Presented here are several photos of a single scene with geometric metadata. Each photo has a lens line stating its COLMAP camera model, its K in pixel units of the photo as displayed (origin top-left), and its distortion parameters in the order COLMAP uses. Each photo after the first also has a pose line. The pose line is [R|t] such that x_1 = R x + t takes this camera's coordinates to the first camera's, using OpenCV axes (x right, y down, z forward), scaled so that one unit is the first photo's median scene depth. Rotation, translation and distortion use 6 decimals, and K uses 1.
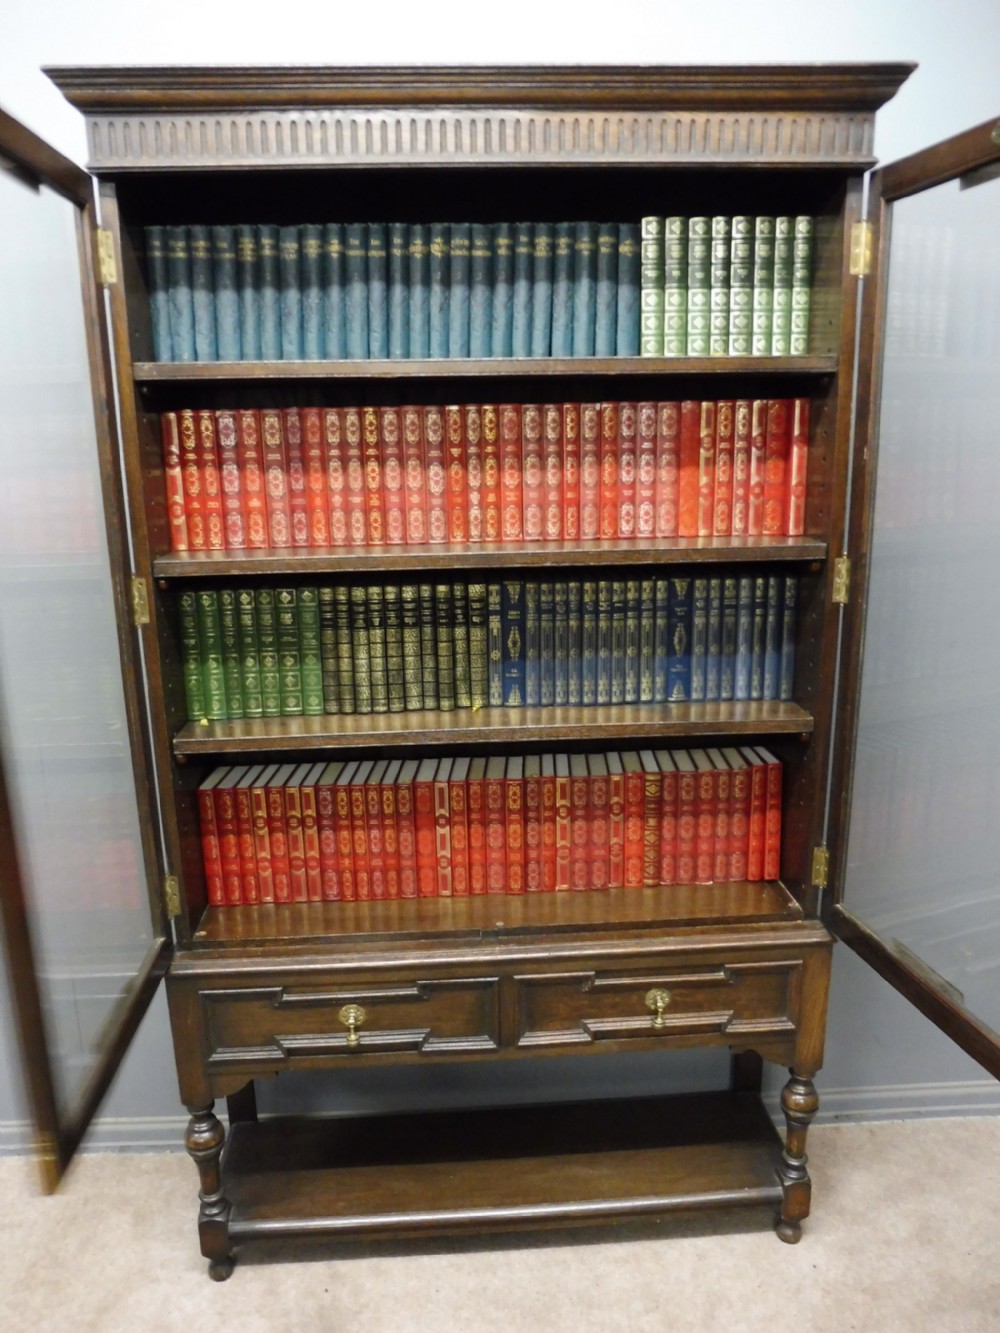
lens RADIAL K [[967.4, 0, 495.8], [0, 967.4, 674.6], [0, 0, 1]] dist [-0.058658, 0.023243]
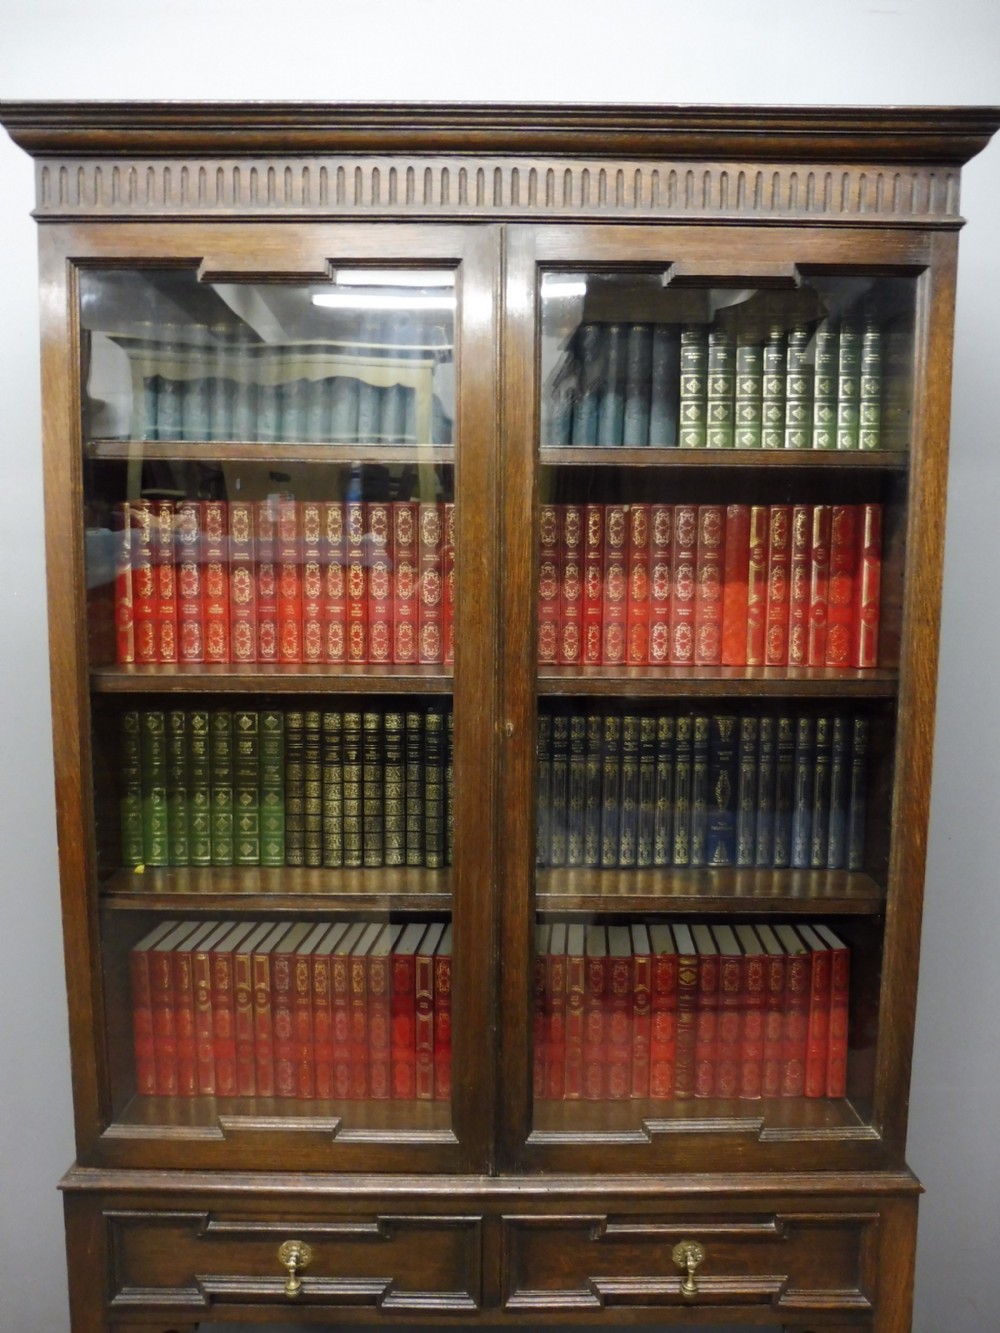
lens RADIAL K [[967.4, 0, 493.1], [0, 967.4, 675.5], [0, 0, 1]] dist [-0.058658, 0.023243]
pose [[0.998175, 0.031532, -0.051508, 0.036186], [-0.038325, 0.989868, -0.136723, -0.014000], [0.046675, 0.138448, 0.989269, 0.173301]]
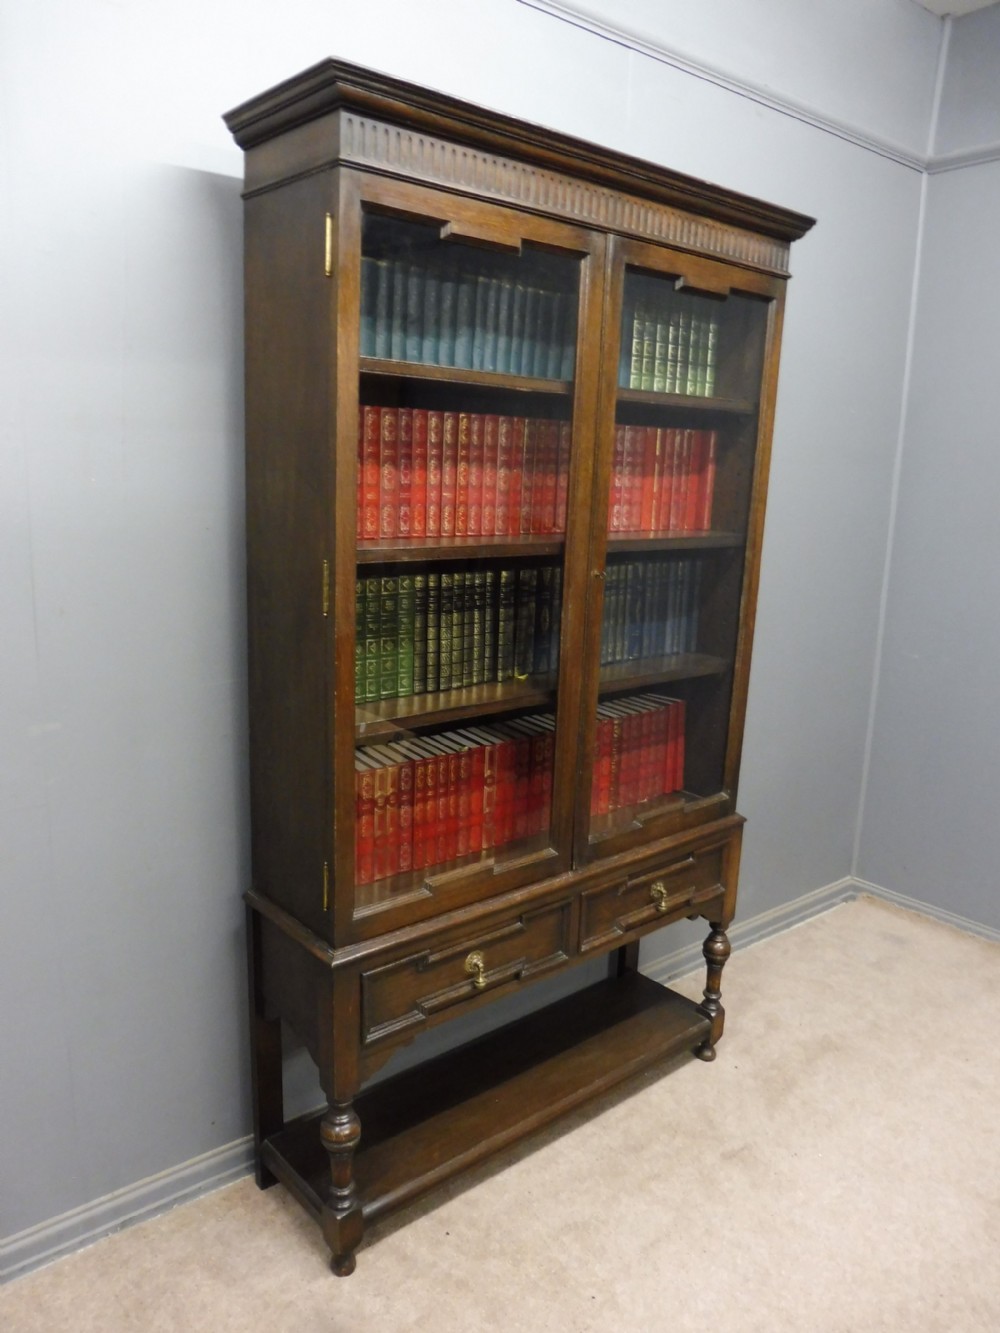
lens RADIAL K [[967.4, 0, 495.4], [0, 967.4, 676.4], [0, 0, 1]] dist [-0.058658, 0.023243]
pose [[0.799384, -0.085925, 0.594644, -0.744652], [0.095807, 0.995287, 0.015023, 0.014100], [-0.593132, 0.044962, 0.803848, 0.080451]]
